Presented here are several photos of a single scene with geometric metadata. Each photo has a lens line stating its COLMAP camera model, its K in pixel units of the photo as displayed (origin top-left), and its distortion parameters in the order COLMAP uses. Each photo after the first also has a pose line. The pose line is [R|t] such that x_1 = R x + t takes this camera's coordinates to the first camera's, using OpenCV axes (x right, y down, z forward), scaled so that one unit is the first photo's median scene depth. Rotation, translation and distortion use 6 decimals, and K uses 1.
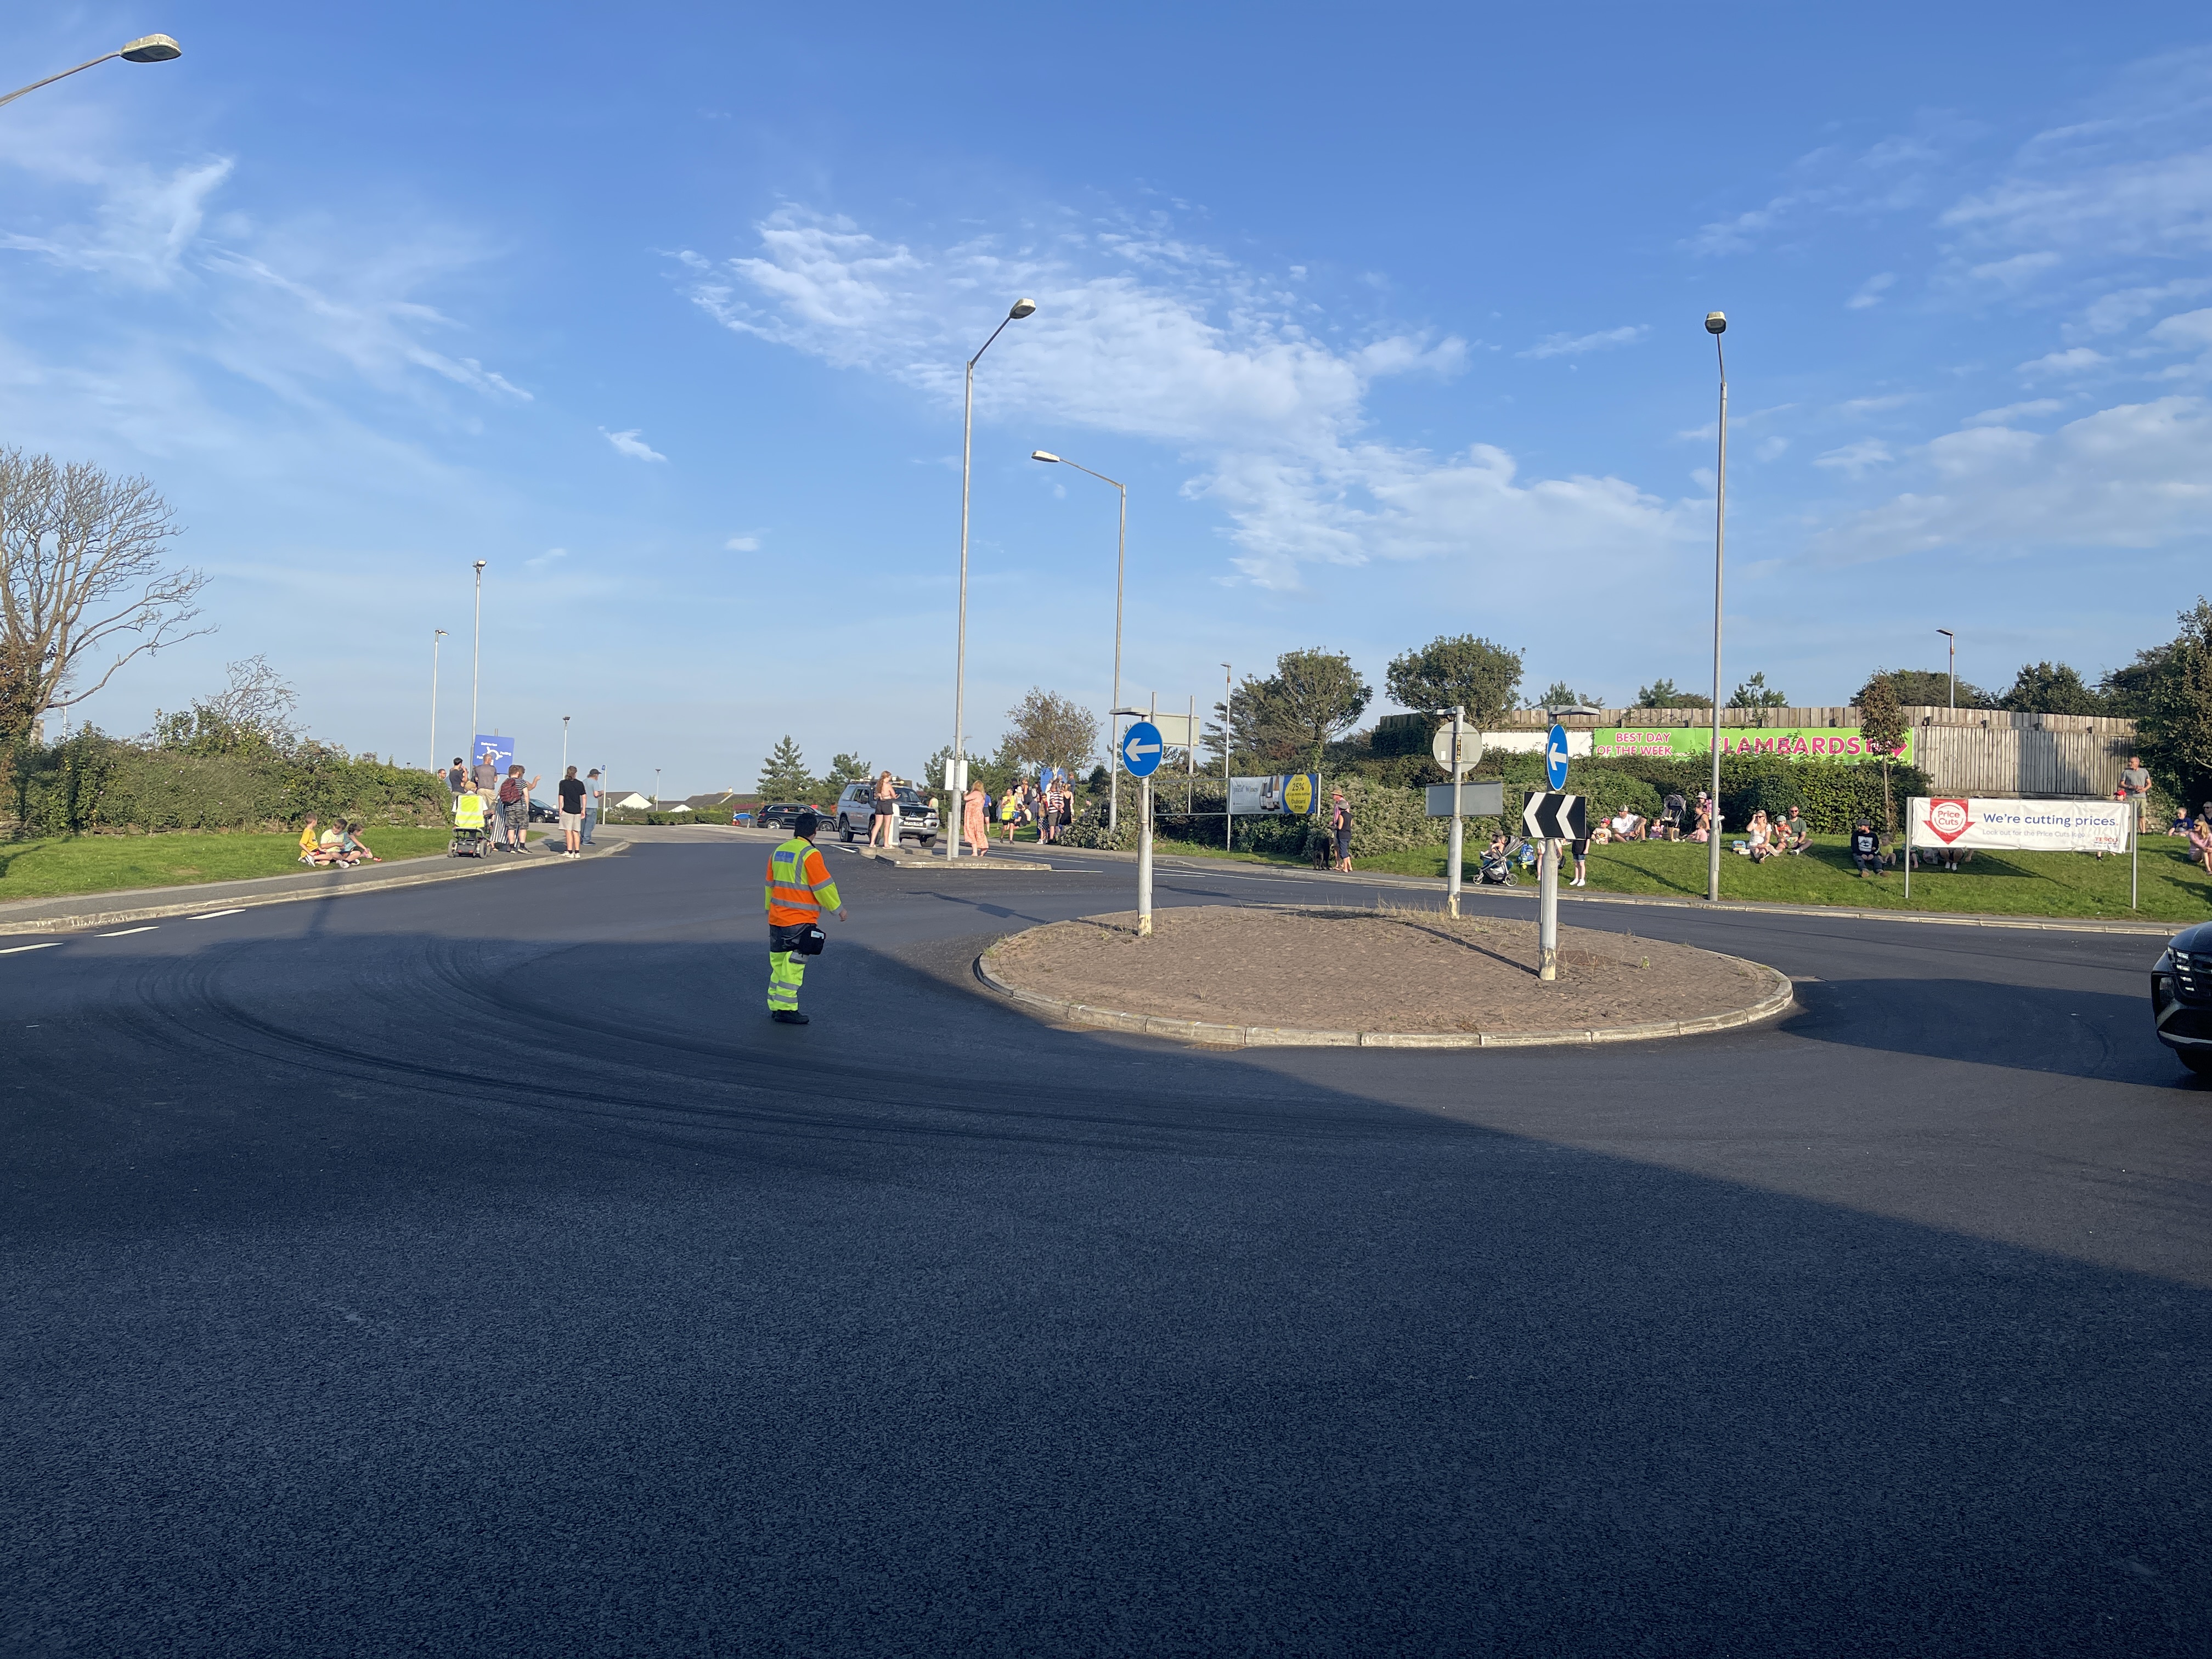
lens RADIAL K [[1654.5, 0, 1116.8], [0, 1654.5, 807.1], [0, 0, 1]] dist [0.082696, -0.114836]
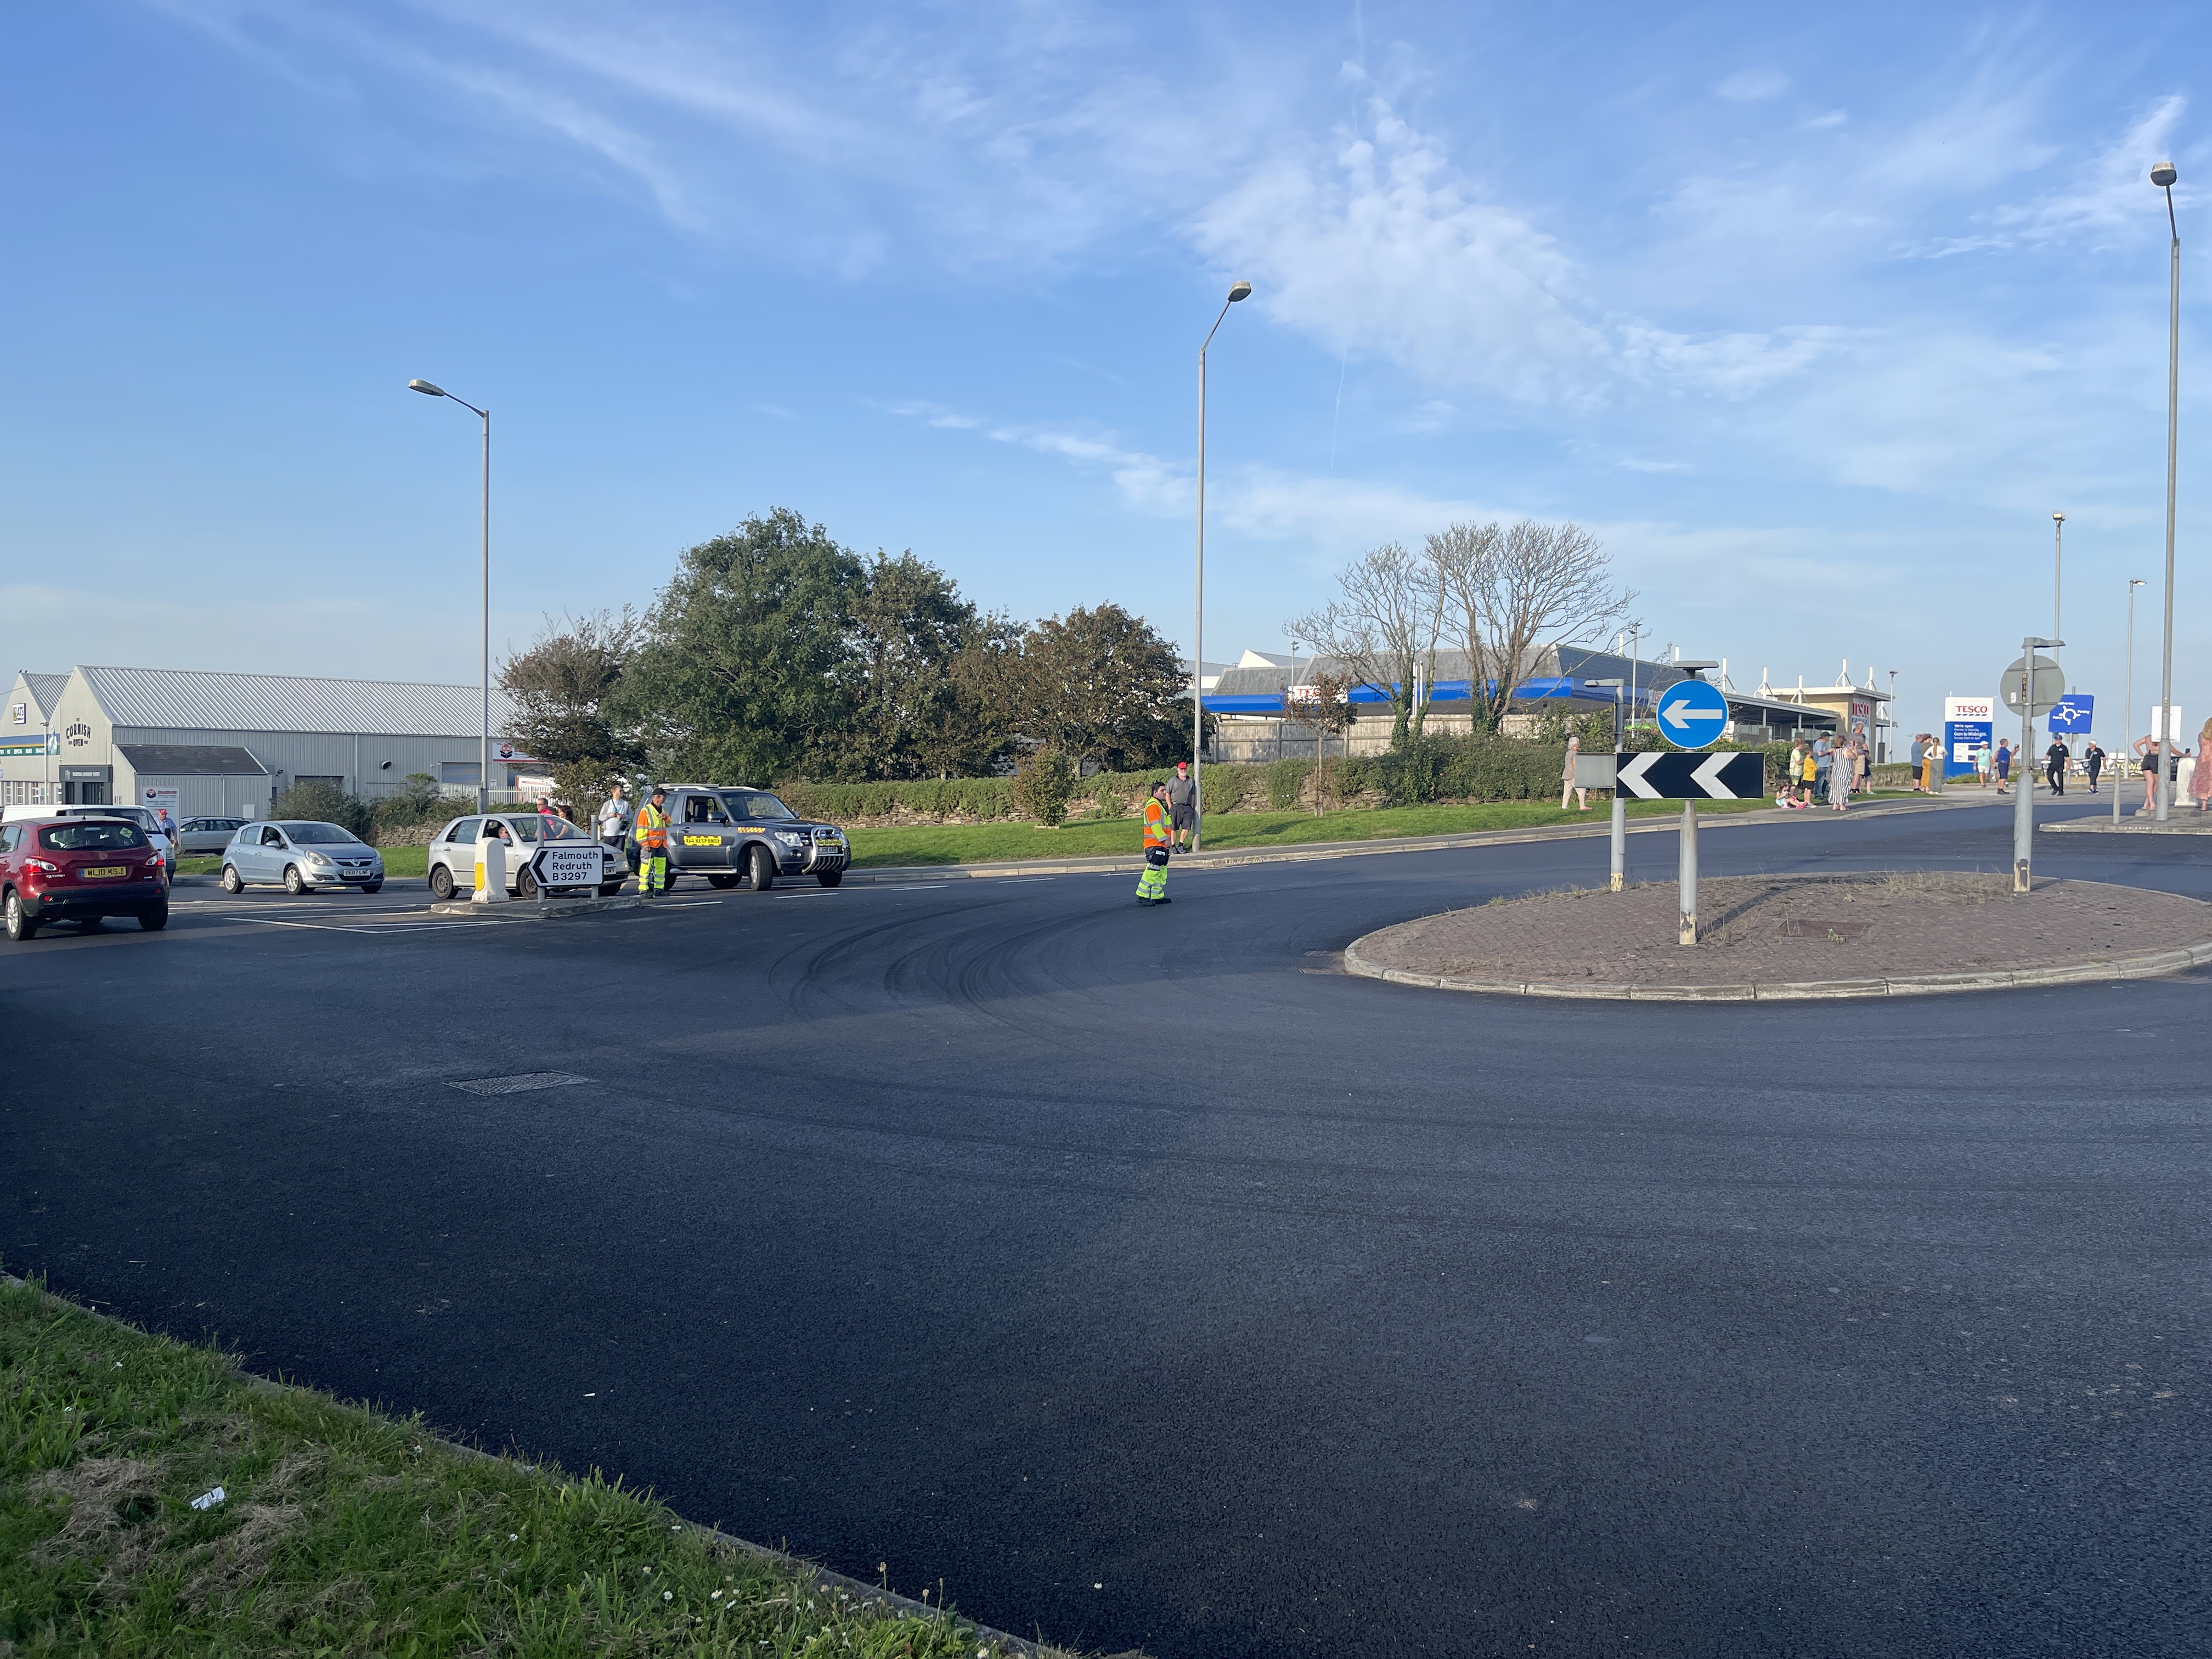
lens RADIAL K [[1648.5, 0, 1100.1], [0, 1648.5, 833.4], [0, 0, 1]] dist [0.081378, -0.107436]
pose [[0.439325, 0.004837, -0.898315, 0.617173], [0.028774, 0.999397, 0.019454, 0.006410], [0.897867, -0.034395, 0.438921, 0.168780]]
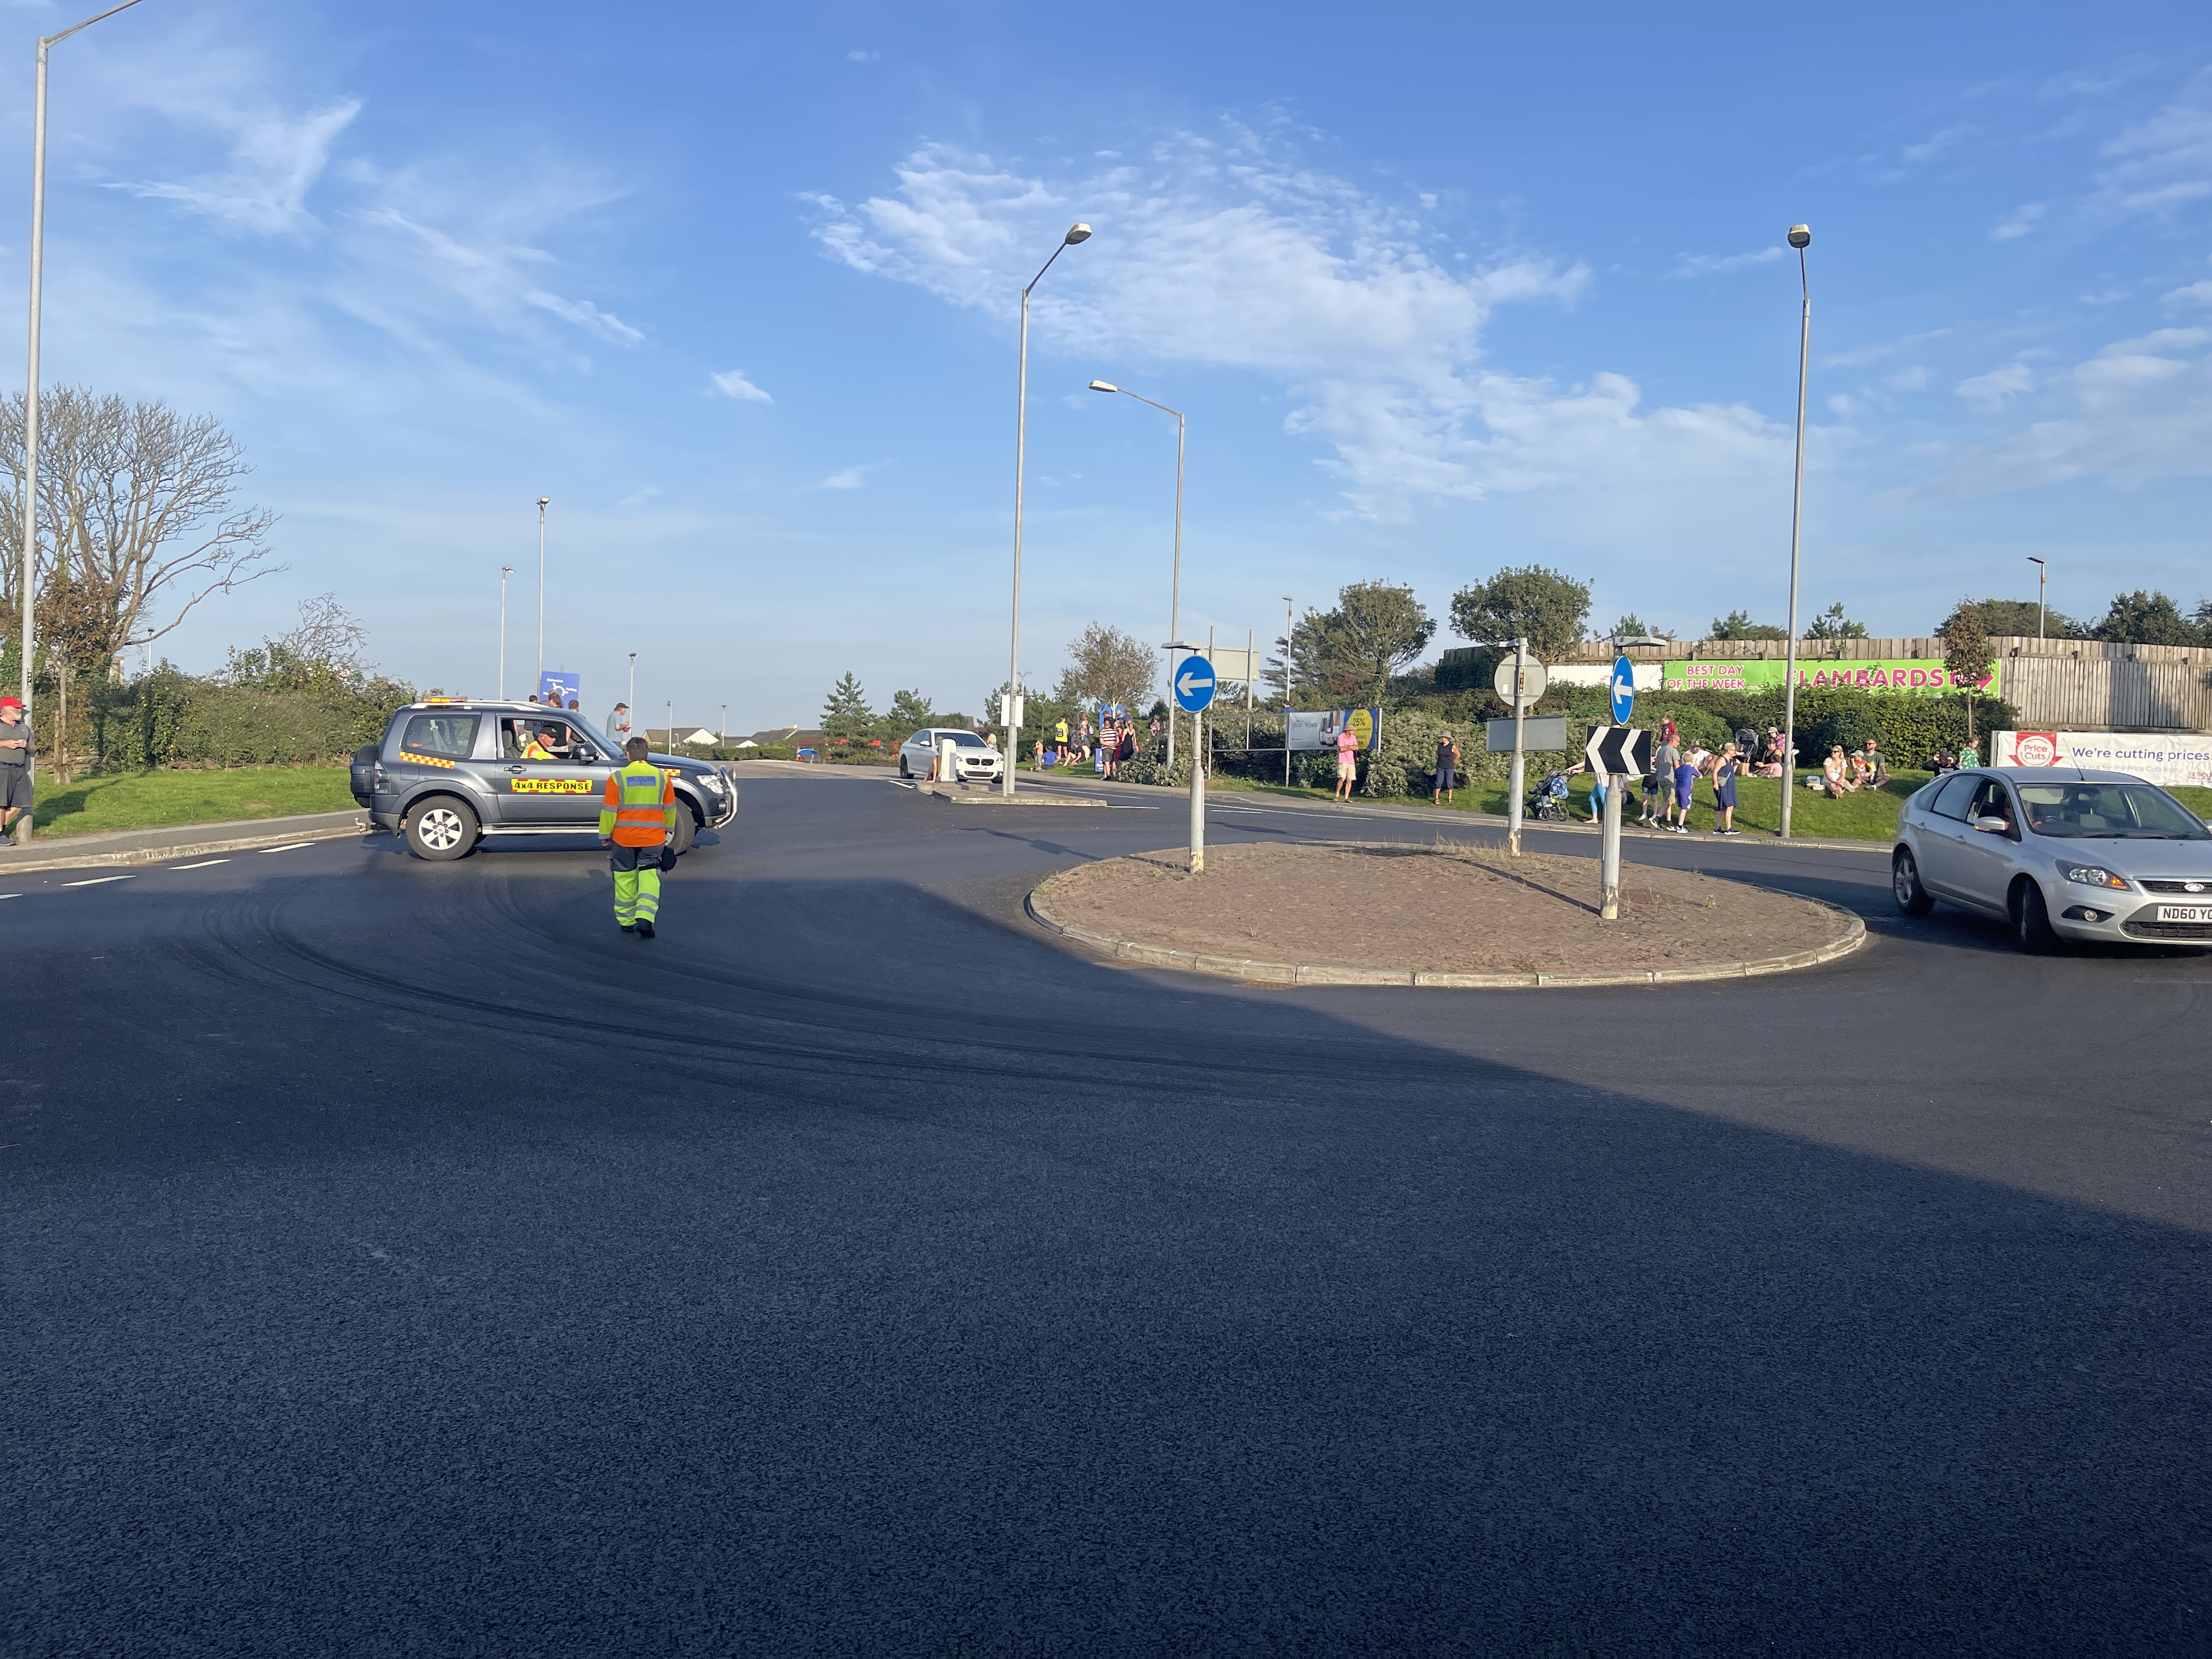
lens RADIAL K [[1648.6, 0, 1100.8], [0, 1648.6, 817.6], [0, 0, 1]] dist [0.082186, -0.116132]
pose [[0.998820, 0.001397, -0.048538, 0.006326], [0.000799, 0.998978, 0.045195, 0.000171], [0.048551, -0.045180, 0.997798, 0.013077]]
